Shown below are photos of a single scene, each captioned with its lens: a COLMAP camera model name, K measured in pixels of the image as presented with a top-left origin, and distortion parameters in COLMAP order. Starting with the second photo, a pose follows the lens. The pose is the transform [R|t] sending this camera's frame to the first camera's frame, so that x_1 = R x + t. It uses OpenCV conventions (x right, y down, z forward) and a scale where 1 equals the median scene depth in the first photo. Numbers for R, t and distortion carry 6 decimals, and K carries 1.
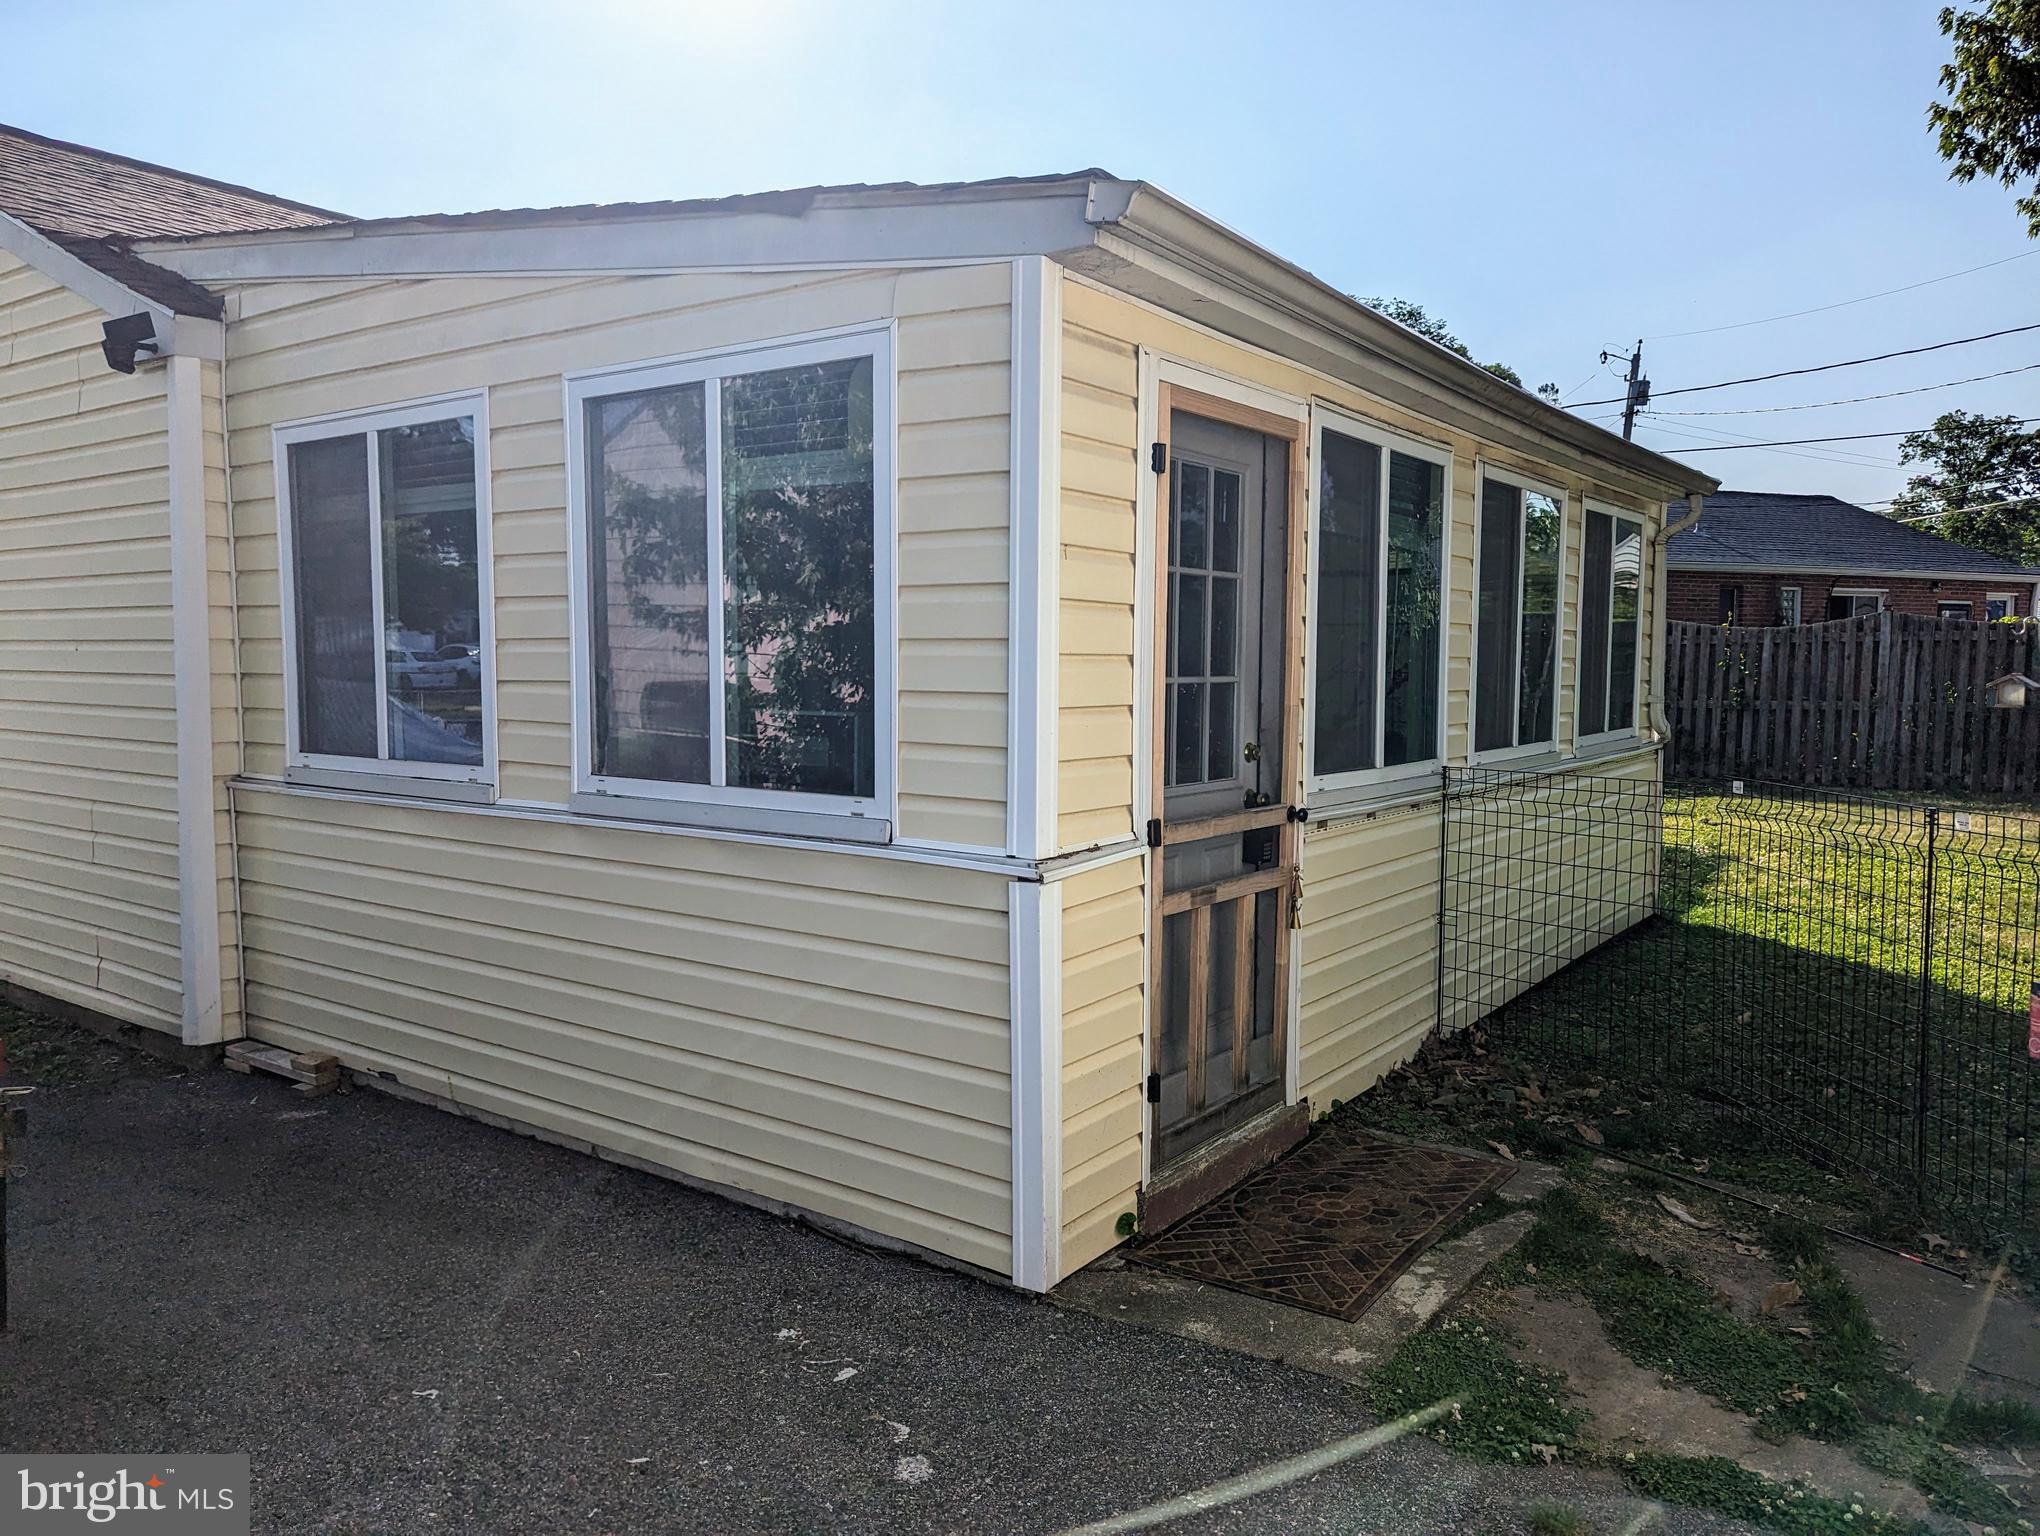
lens RADIAL K [[1445.1, 0, 1014.7], [0, 1445.1, 807.8], [0, 0, 1]] dist [0.062500, -0.064879]
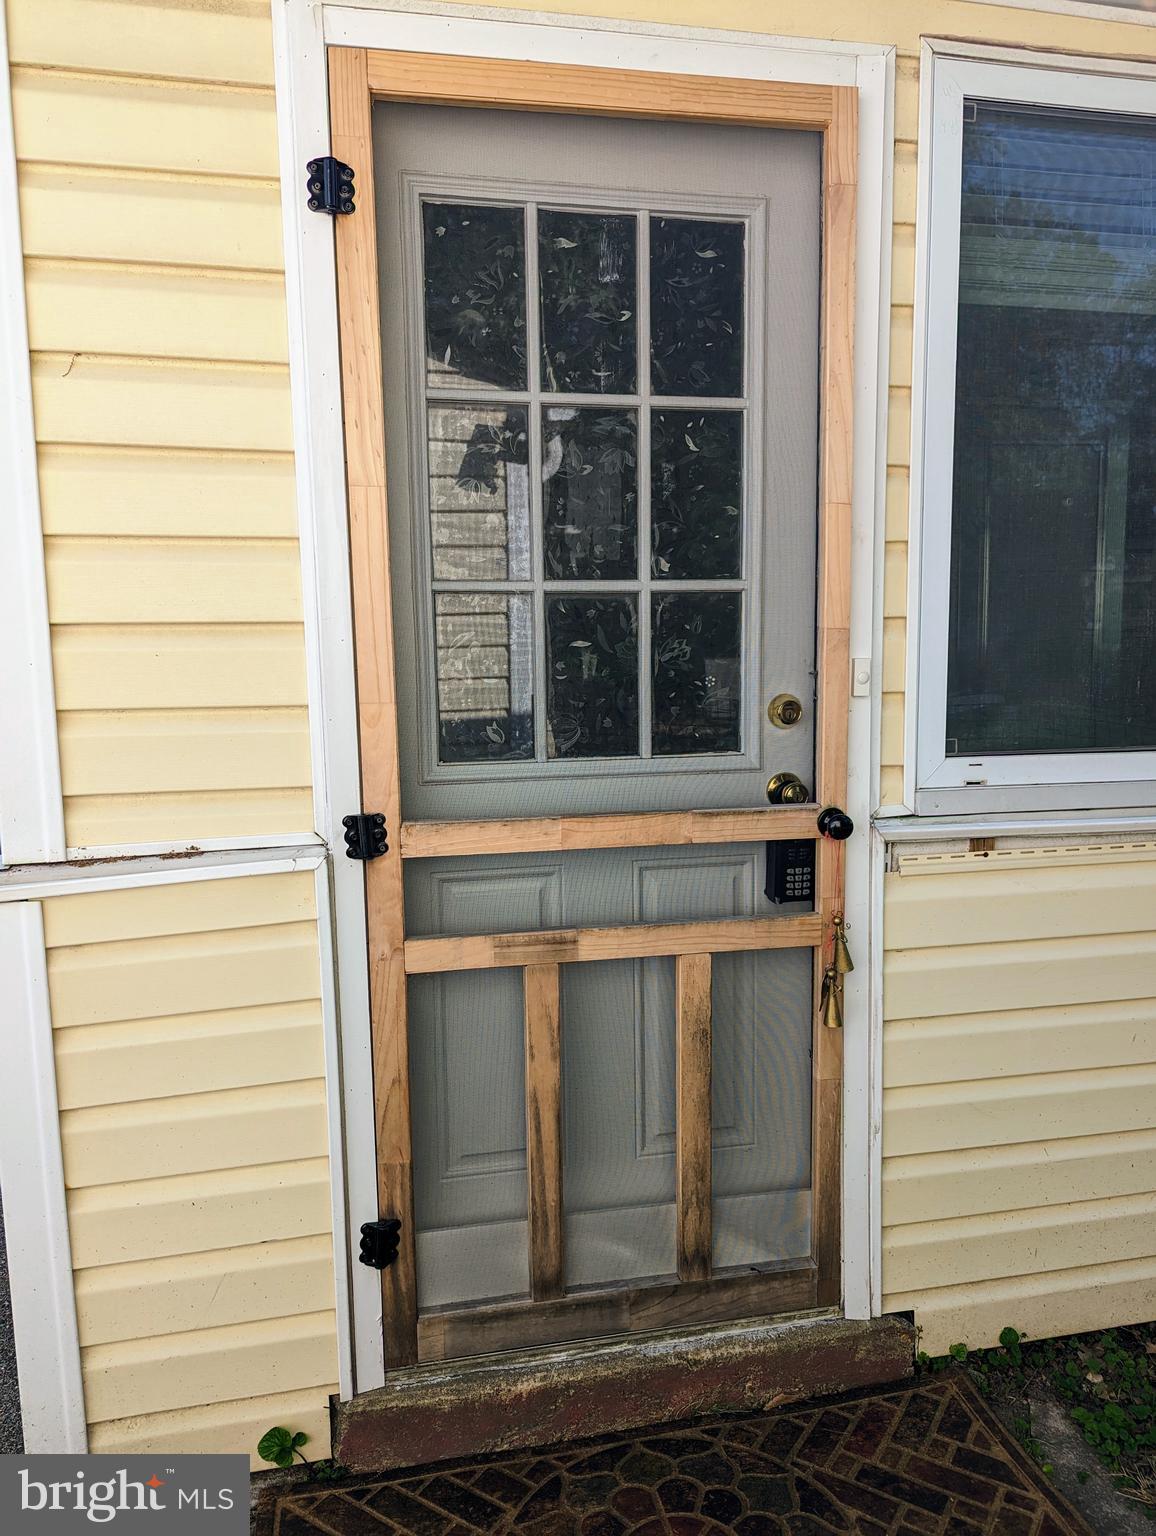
lens RADIAL K [[1088.0, 0, 588.2], [0, 1088.0, 774.5], [0, 0, 1]] dist [0.062500, -0.064879]
pose [[0.740992, 0.075881, -0.667213, 0.416772], [-0.051801, 0.997093, 0.055869, -0.034409], [0.669513, -0.006836, 0.742769, 0.642443]]
